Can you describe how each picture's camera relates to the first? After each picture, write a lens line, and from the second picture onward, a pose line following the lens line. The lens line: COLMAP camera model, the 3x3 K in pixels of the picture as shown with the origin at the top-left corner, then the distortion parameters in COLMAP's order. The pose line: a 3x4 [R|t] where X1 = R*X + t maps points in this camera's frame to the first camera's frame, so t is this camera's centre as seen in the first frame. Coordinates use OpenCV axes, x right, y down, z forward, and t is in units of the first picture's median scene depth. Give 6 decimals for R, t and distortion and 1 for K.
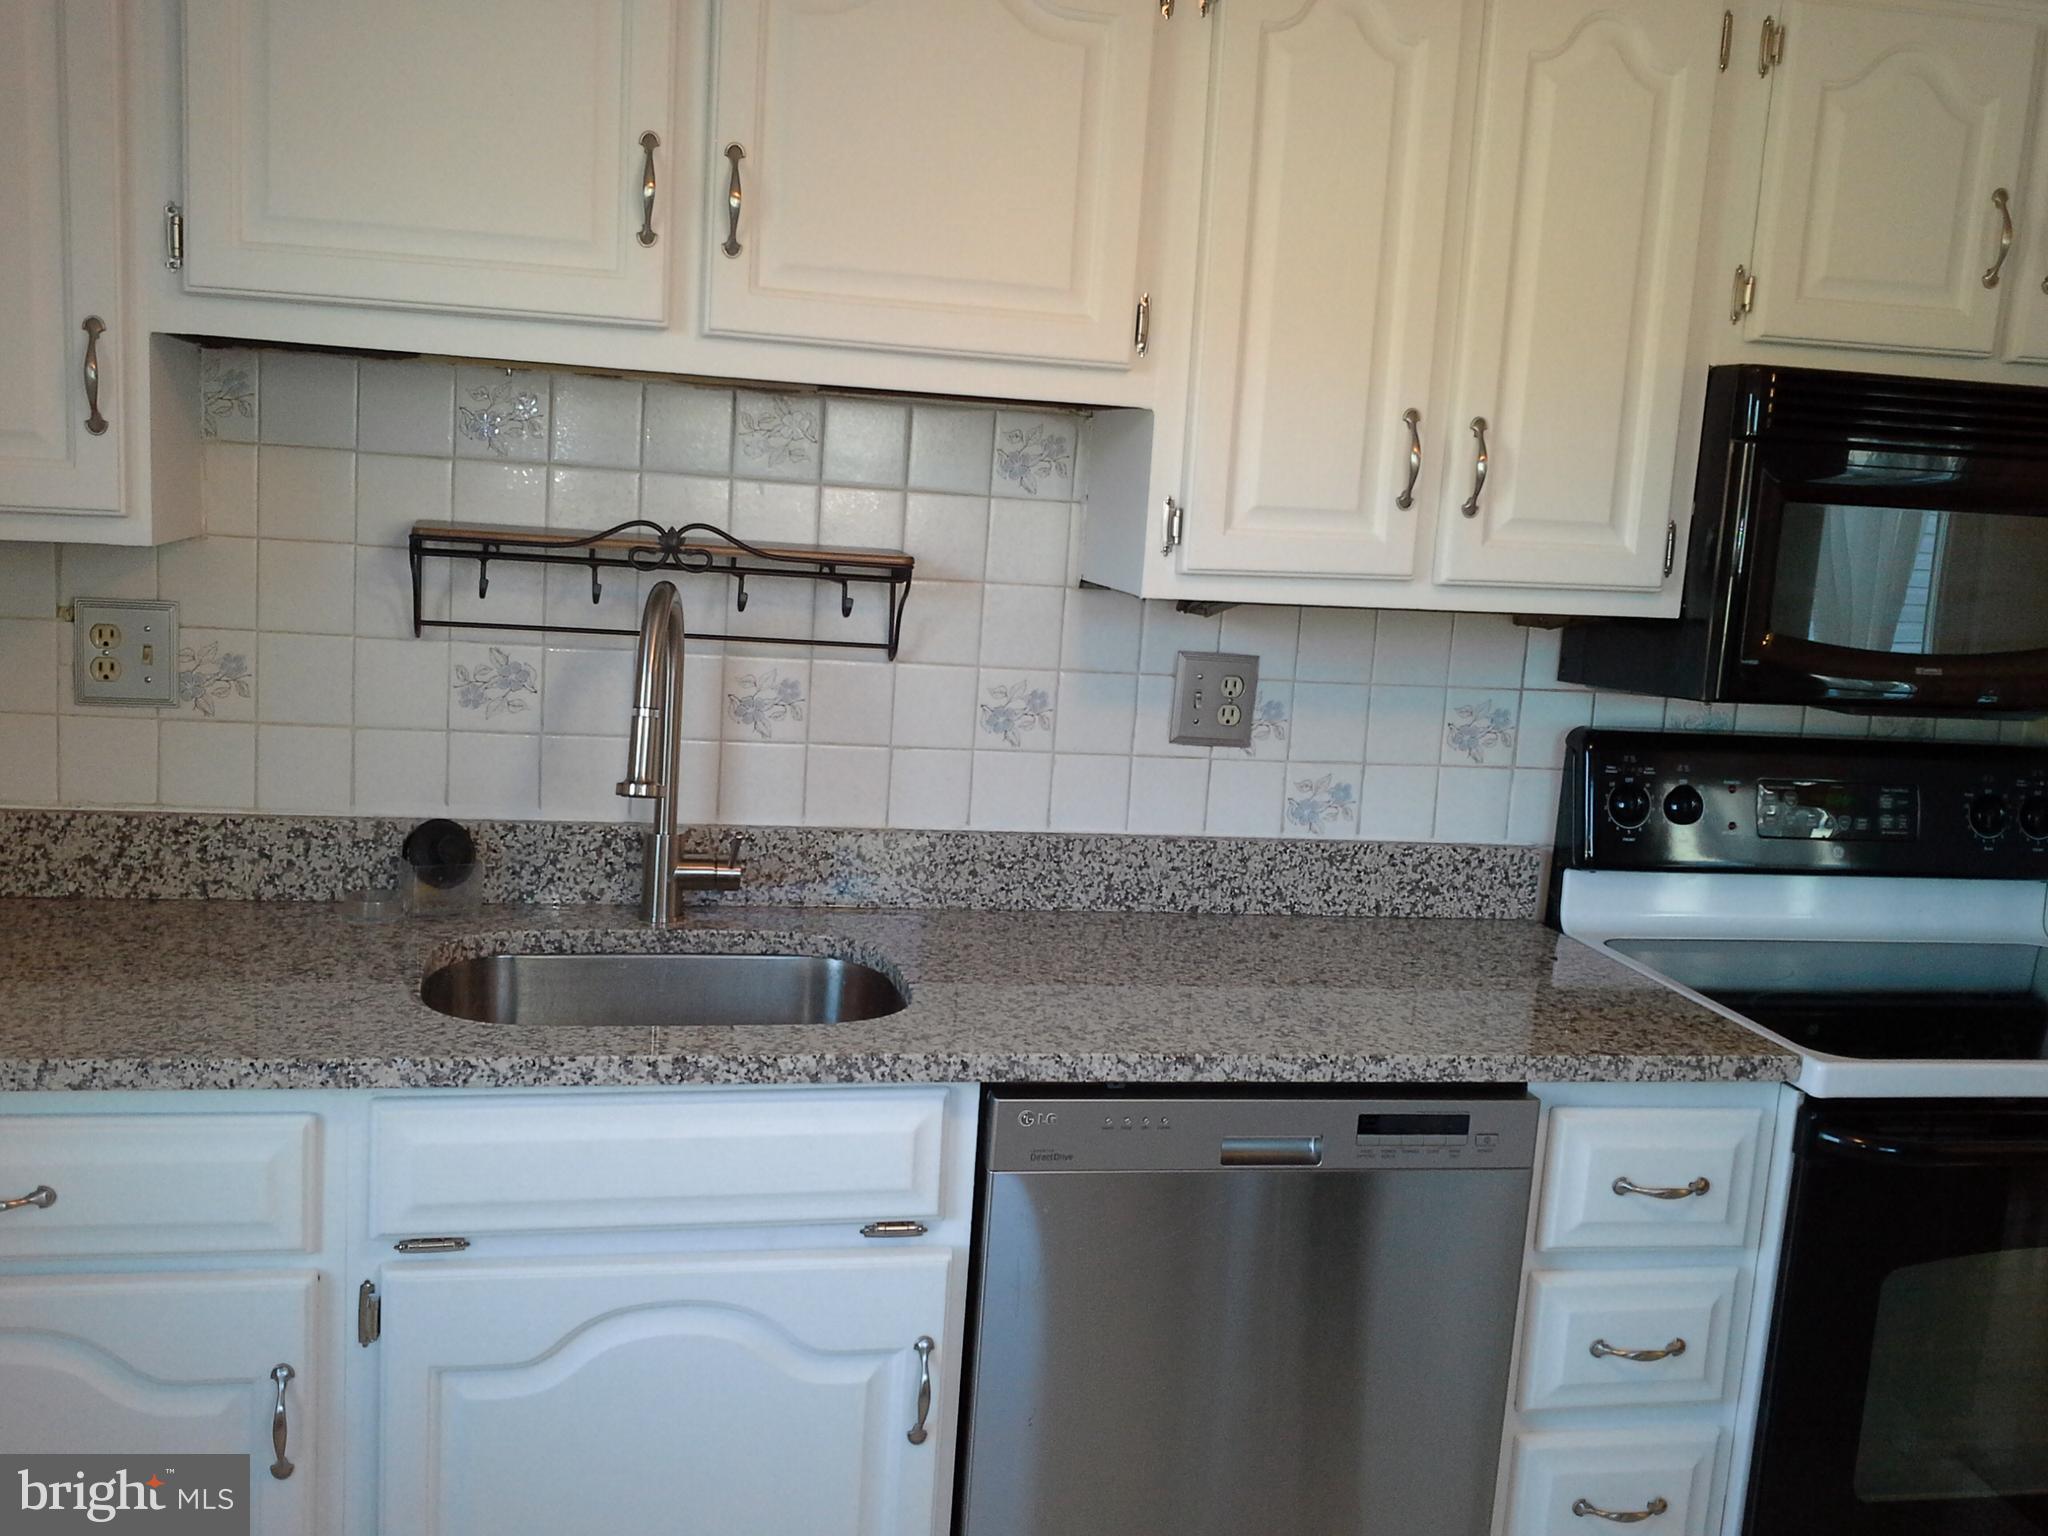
lens RADIAL K [[1904.0, 0, 1015.8], [0, 1904.0, 797.8], [0, 0, 1]] dist [0.183974, -0.583443]
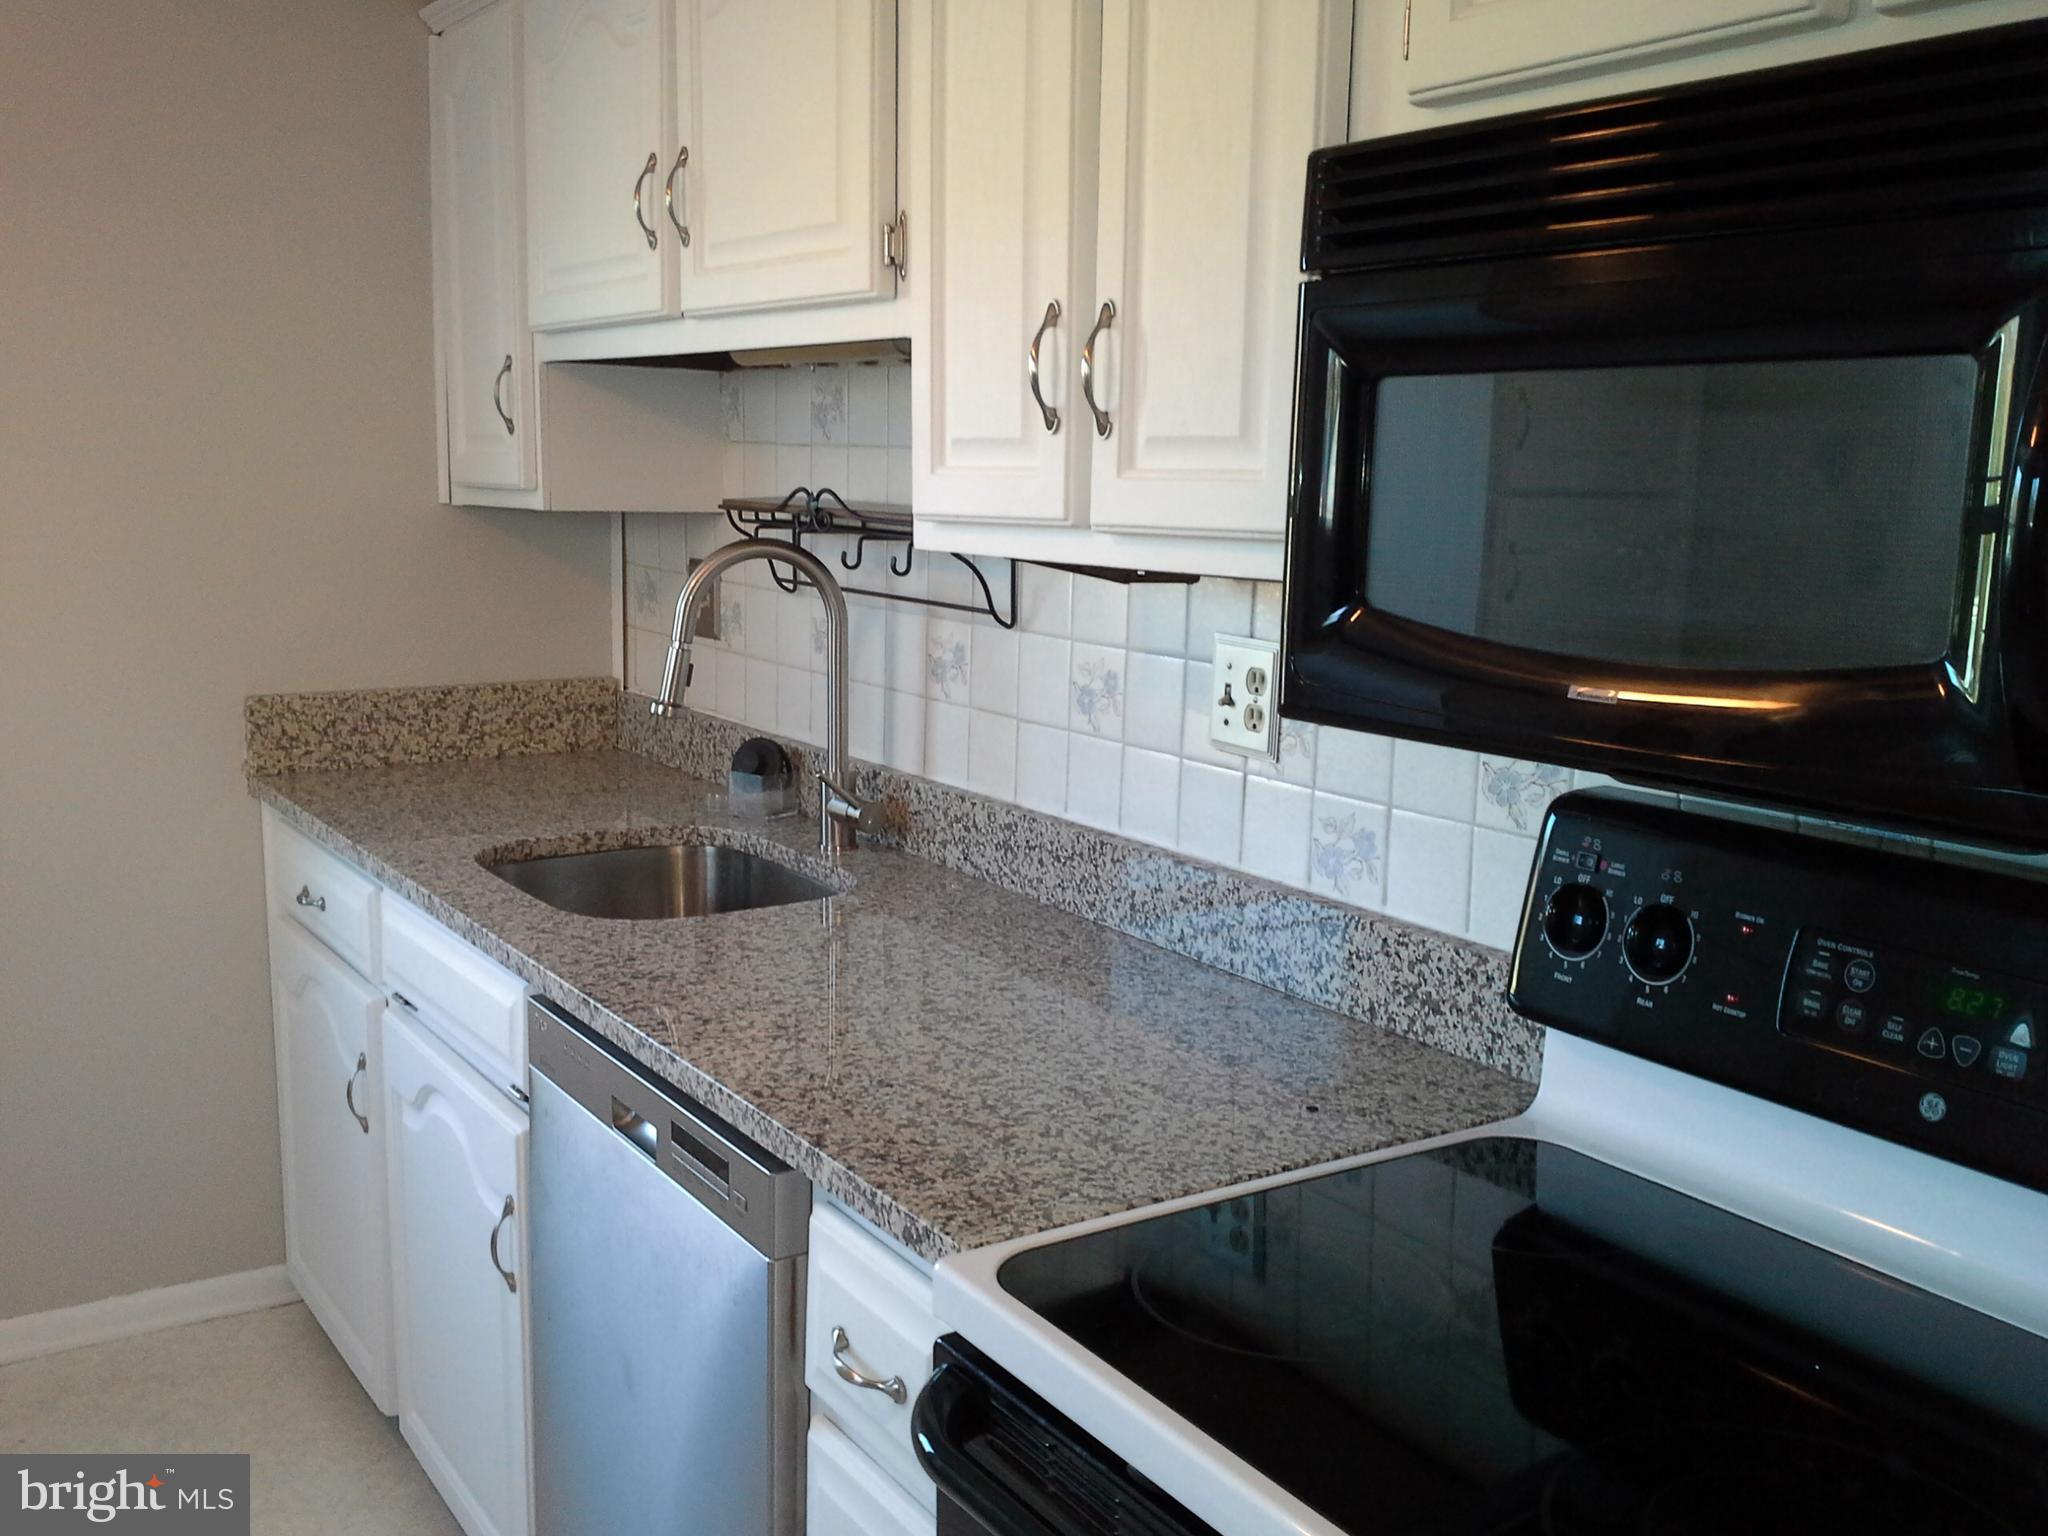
lens RADIAL K [[1904.0, 0, 1015.8], [0, 1904.0, 797.8], [0, 0, 1]] dist [0.183974, -0.583443]
pose [[0.358620, 0.109366, -0.927055, 0.801614], [-0.150281, 0.986923, 0.058295, -0.041896], [0.921307, 0.118413, 0.370366, 0.625394]]
